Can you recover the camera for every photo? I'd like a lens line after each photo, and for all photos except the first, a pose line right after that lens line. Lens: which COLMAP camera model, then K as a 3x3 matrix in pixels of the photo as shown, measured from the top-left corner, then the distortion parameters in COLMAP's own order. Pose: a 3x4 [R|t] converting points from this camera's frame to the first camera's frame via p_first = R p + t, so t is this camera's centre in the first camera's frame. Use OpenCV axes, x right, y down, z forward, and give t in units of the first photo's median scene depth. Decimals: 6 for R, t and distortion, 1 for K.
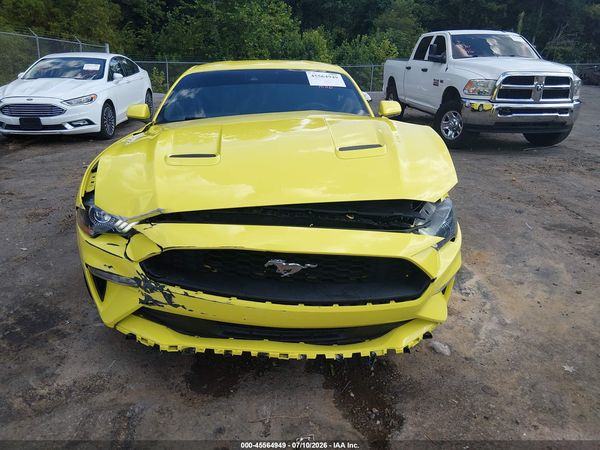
lens RADIAL K [[456.5, 0, 306.1], [0, 456.5, 226.1], [0, 0, 1]] dist [0.059101, -0.105149]
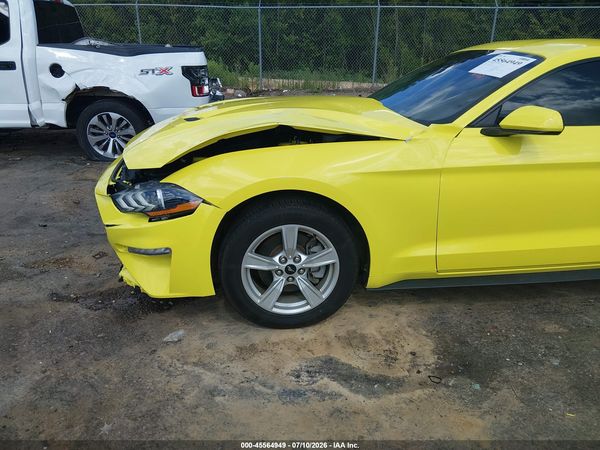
lens RADIAL K [[456.5, 0, 298.9], [0, 456.5, 228.9], [0, 0, 1]] dist [0.059101, -0.105149]
pose [[0.054579, 0.361547, -0.930755, 1.274657], [-0.328585, 0.886731, 0.325178, -0.384997], [0.942896, 0.288084, 0.167196, 1.142049]]
